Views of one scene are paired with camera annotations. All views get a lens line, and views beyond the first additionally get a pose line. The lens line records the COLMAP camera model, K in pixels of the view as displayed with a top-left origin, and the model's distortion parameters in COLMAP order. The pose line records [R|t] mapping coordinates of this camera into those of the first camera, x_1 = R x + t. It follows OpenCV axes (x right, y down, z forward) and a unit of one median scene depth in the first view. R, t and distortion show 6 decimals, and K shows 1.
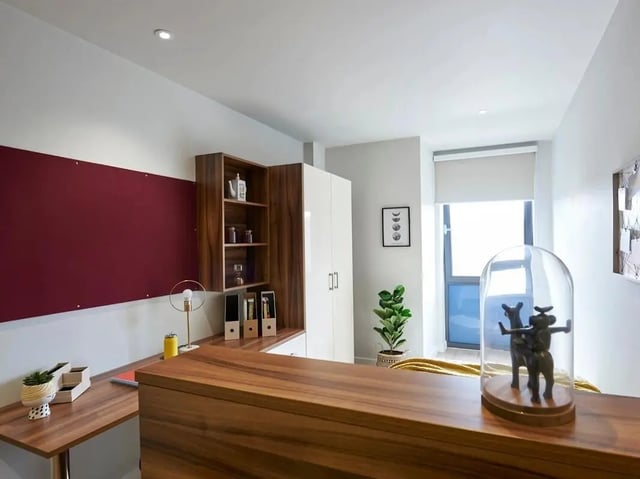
lens RADIAL K [[383.4, 0, 323.0], [0, 383.4, 246.8], [0, 0, 1]] dist [0.006425, 0.001766]
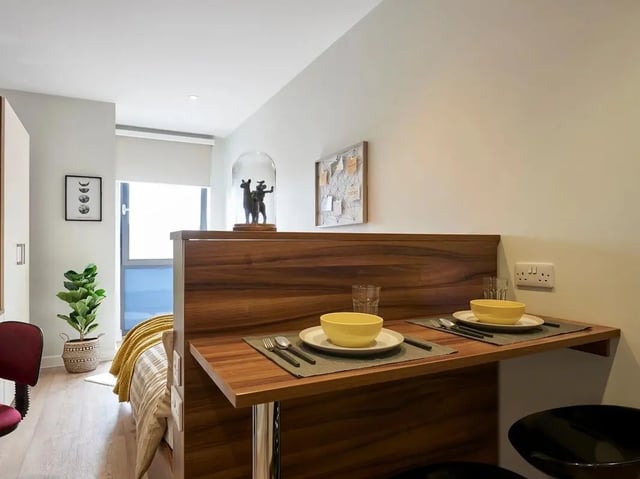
lens RADIAL K [[443.2, 0, 321.1], [0, 443.2, 237.5], [0, 0, 1]] dist [-0.010664, -0.001212]
pose [[0.619606, 0.033784, 0.784186, -0.278173], [-0.002110, 0.999141, -0.041377, 0.083039], [-0.784910, 0.023983, 0.619145, -0.053942]]
